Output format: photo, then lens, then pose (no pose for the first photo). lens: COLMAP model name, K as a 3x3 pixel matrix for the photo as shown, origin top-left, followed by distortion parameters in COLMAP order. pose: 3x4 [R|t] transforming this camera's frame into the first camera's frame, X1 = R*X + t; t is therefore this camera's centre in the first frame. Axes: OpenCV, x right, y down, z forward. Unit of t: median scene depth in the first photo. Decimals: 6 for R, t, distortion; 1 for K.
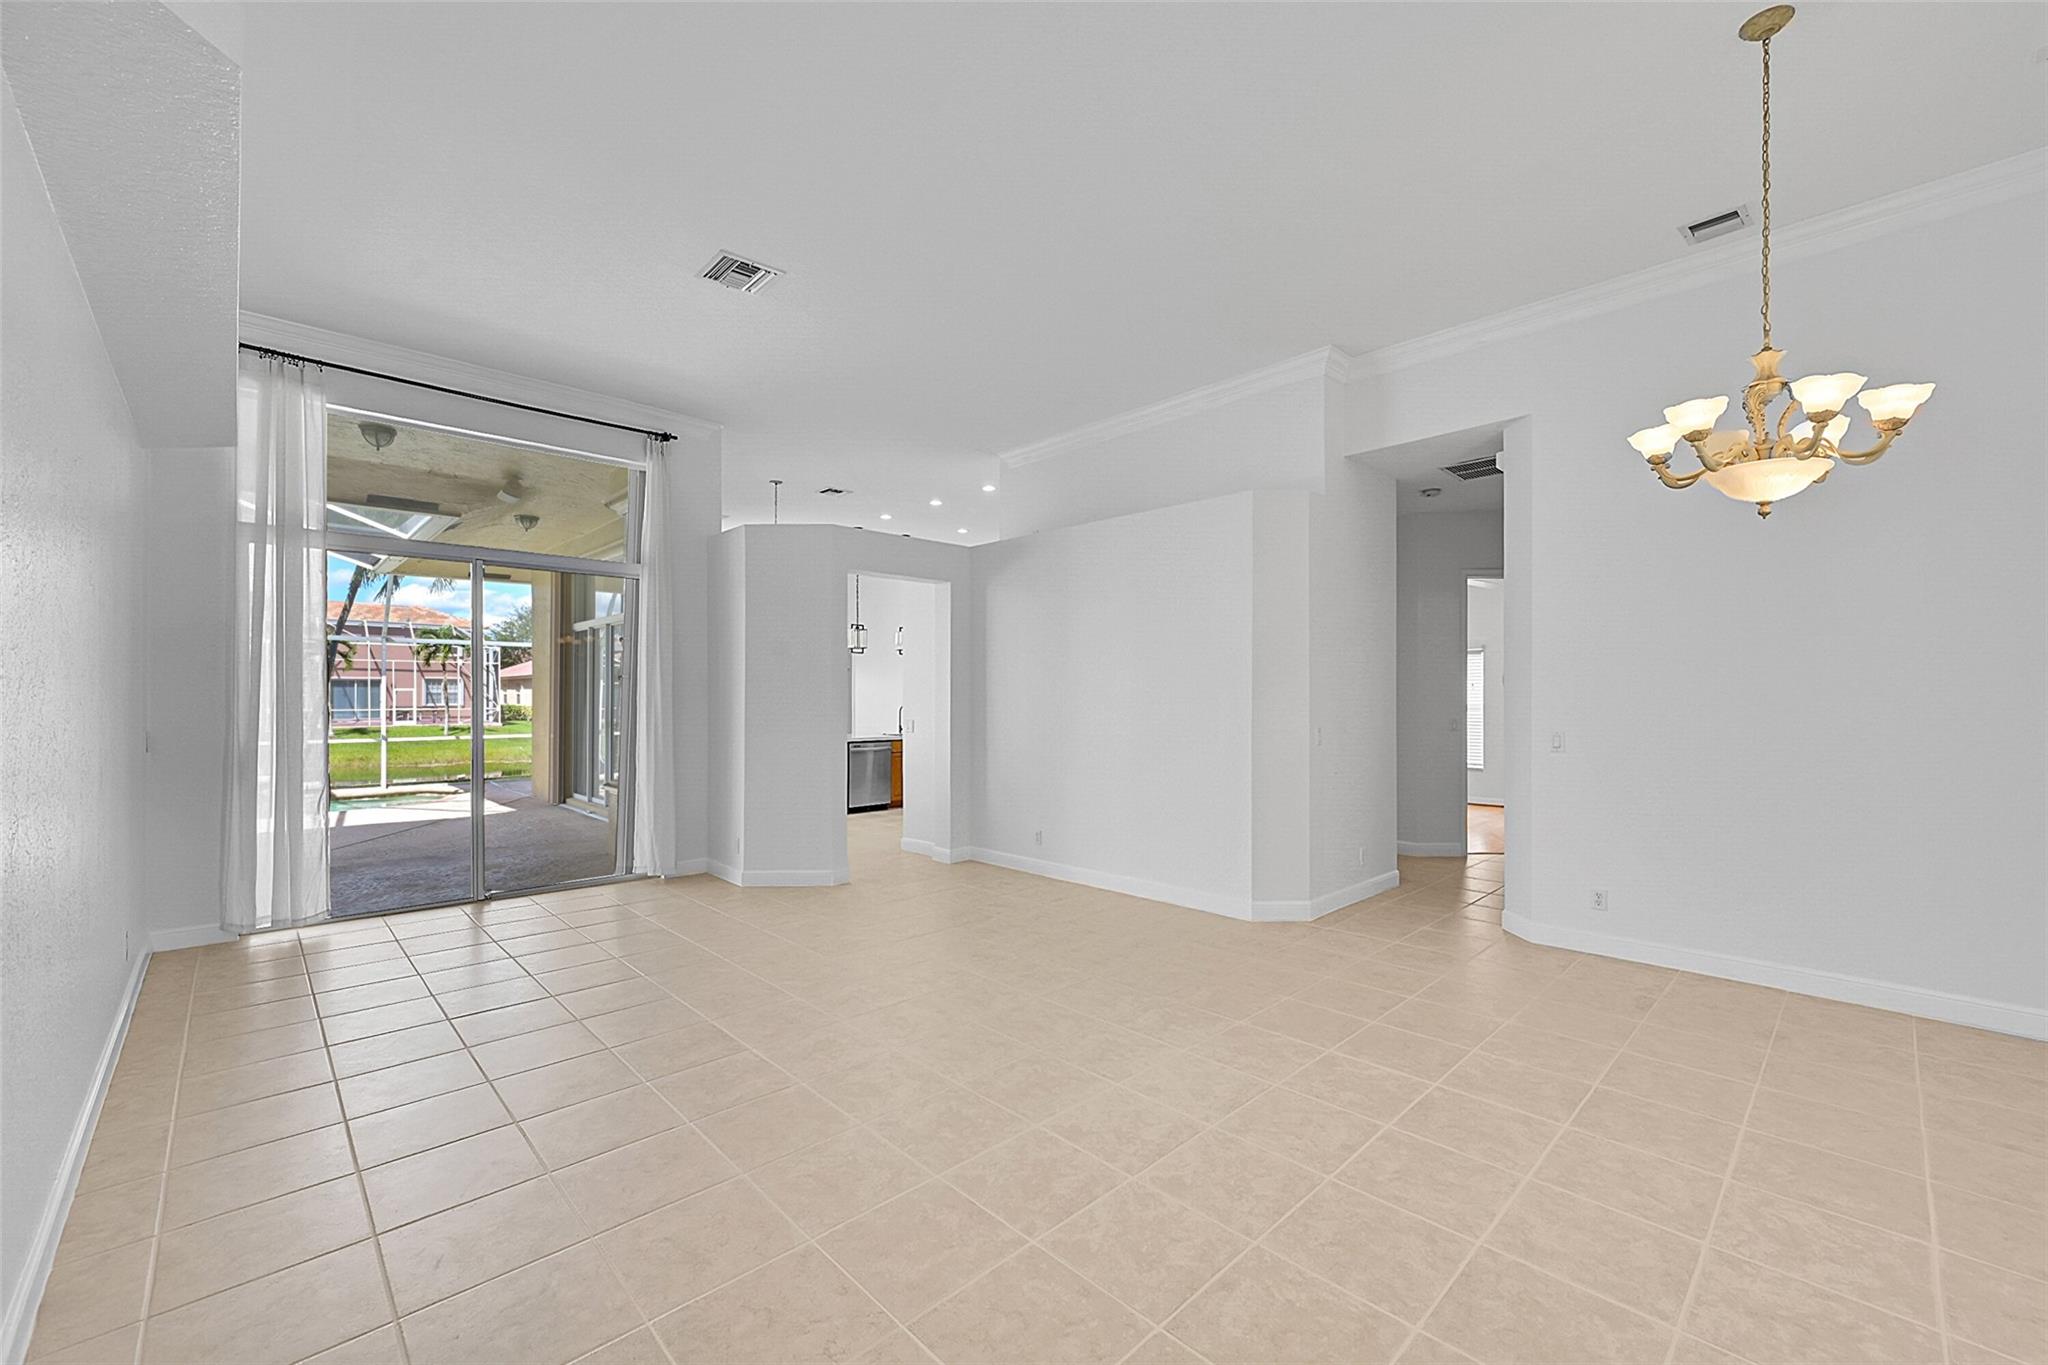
lens RADIAL K [[832.6, 0, 1044.1], [0, 832.6, 692.5], [0, 0, 1]] dist [0.001509, -0.000244]
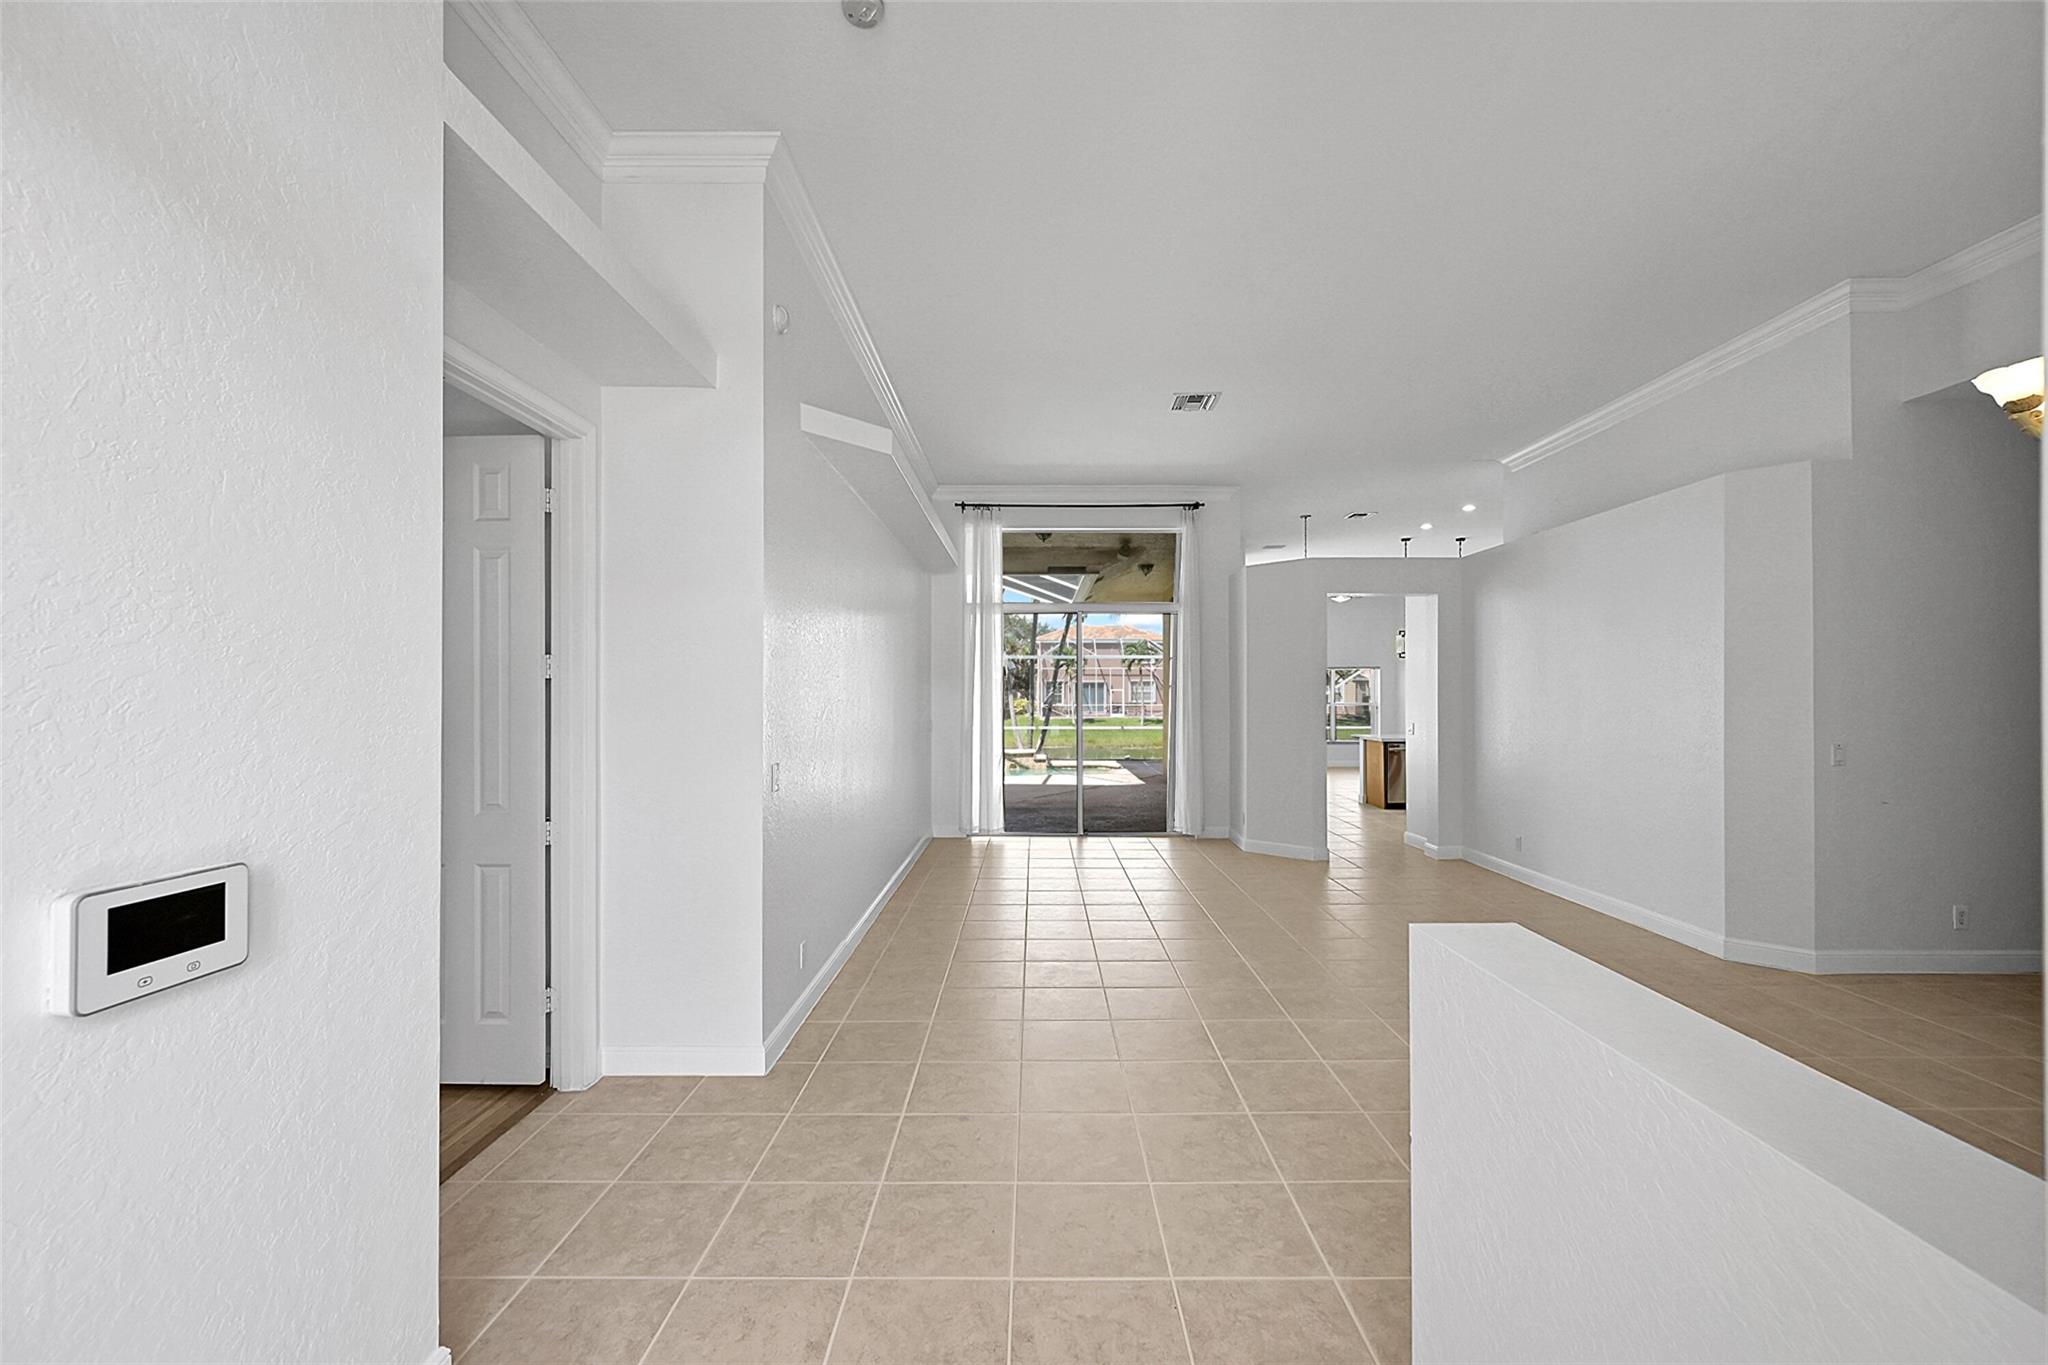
lens RADIAL K [[823.0, 0, 1026.5], [0, 823.0, 689.0], [0, 0, 1]] dist [0.001122, 0.000274]
pose [[0.708507, -0.006134, -0.705678, 0.268573], [0.005801, 0.999979, -0.002867, -0.012265], [0.705680, -0.002063, 0.708527, -0.115643]]
